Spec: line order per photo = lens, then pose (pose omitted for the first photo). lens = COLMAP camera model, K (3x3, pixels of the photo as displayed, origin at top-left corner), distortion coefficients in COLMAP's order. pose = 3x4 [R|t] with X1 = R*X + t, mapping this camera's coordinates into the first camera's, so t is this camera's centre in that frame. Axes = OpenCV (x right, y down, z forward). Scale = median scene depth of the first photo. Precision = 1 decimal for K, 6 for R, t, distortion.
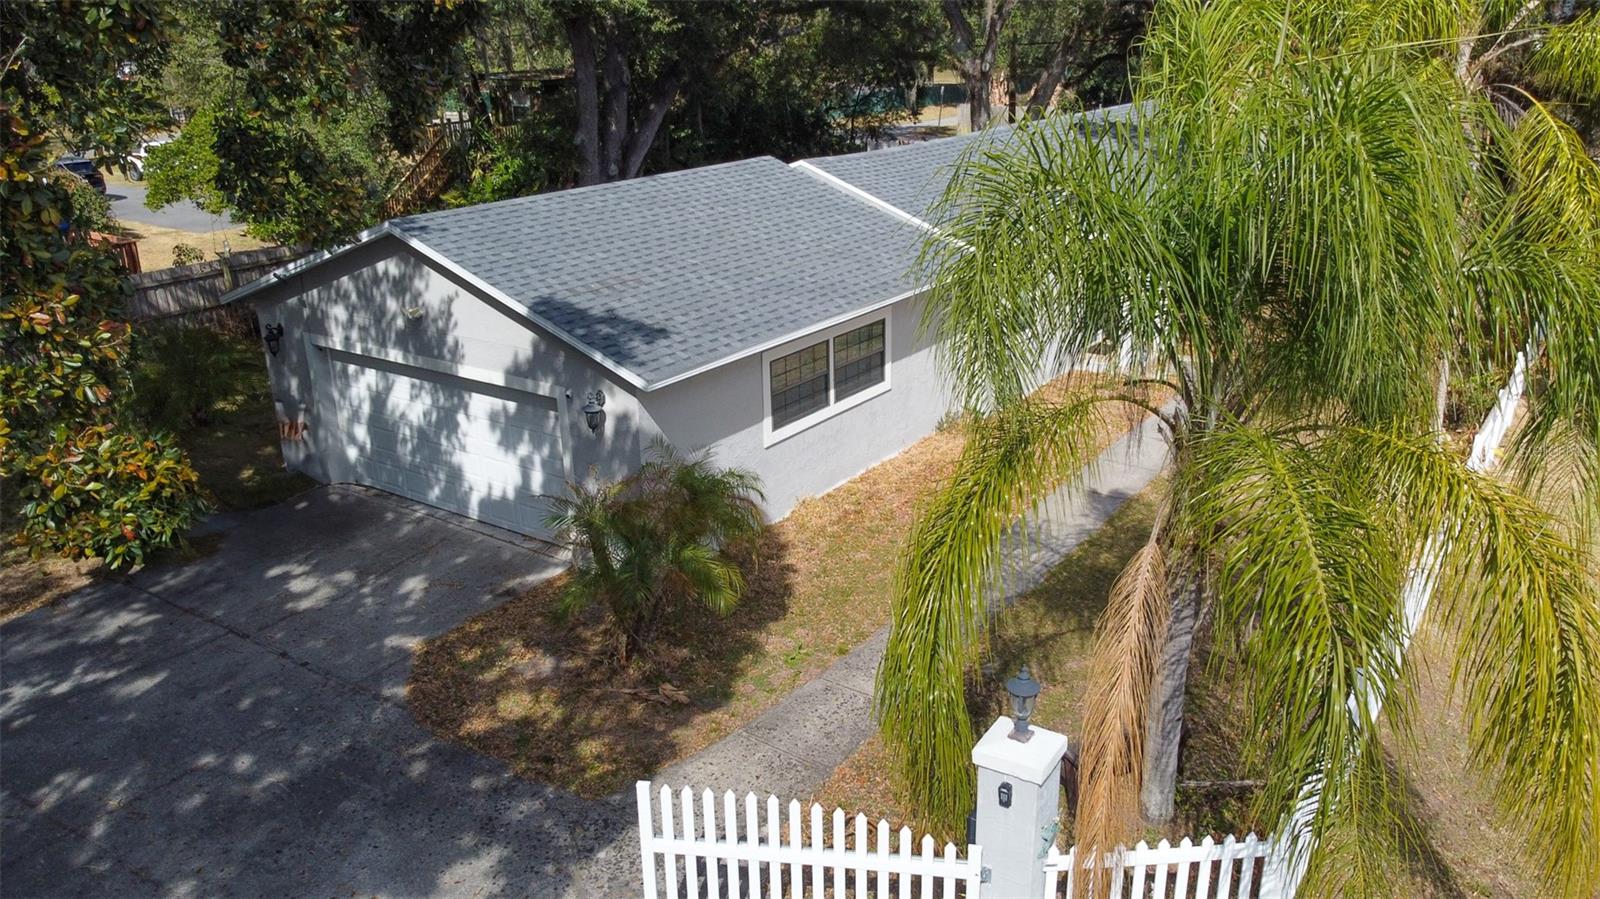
lens RADIAL K [[1220.1, 0, 803.2], [0, 1220.1, 458.5], [0, 0, 1]] dist [-0.008113, 0.003251]
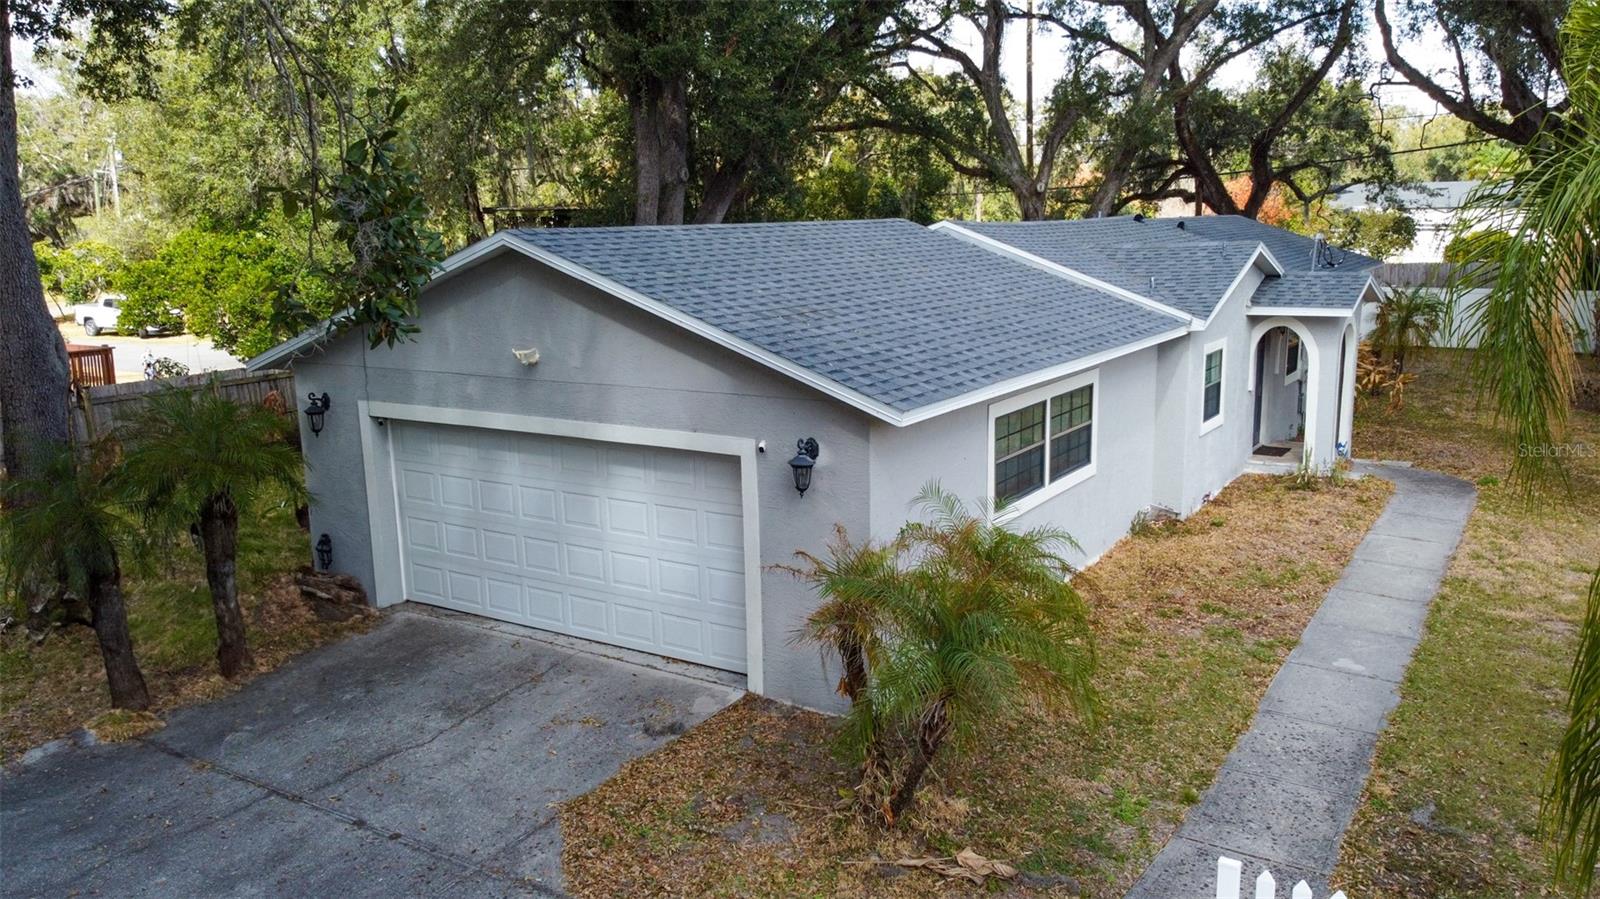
lens RADIAL K [[1220.3, 0, 806.3], [0, 1220.3, 460.5], [0, 0, 1]] dist [0.006573, 0.000374]
pose [[0.998824, -0.008558, 0.047727, -0.184961], [0.015546, 0.988859, -0.148038, 0.058555], [-0.045929, 0.148606, 0.987829, 0.257435]]
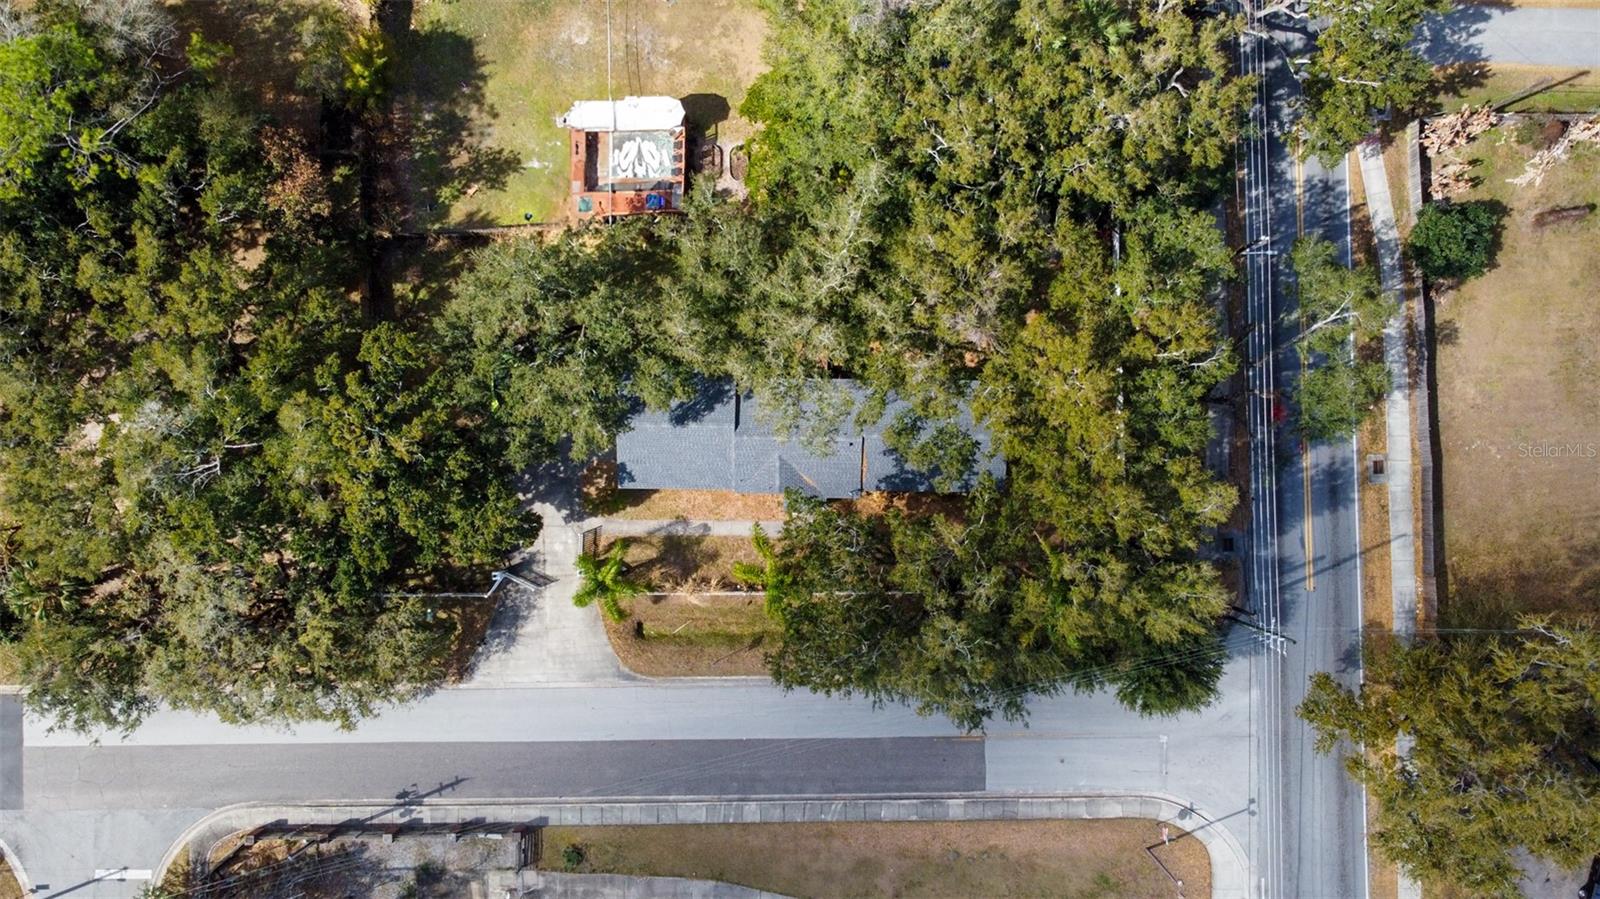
lens RADIAL K [[1220.1, 0, 803.2], [0, 1220.1, 458.5], [0, 0, 1]] dist [-0.008113, 0.003251]
pose [[0.584746, 0.811216, 0.001032, 0.238814], [-0.273961, 0.196280, 0.941498, -5.202166], [0.763556, -0.550820, 0.337016, -0.226495]]
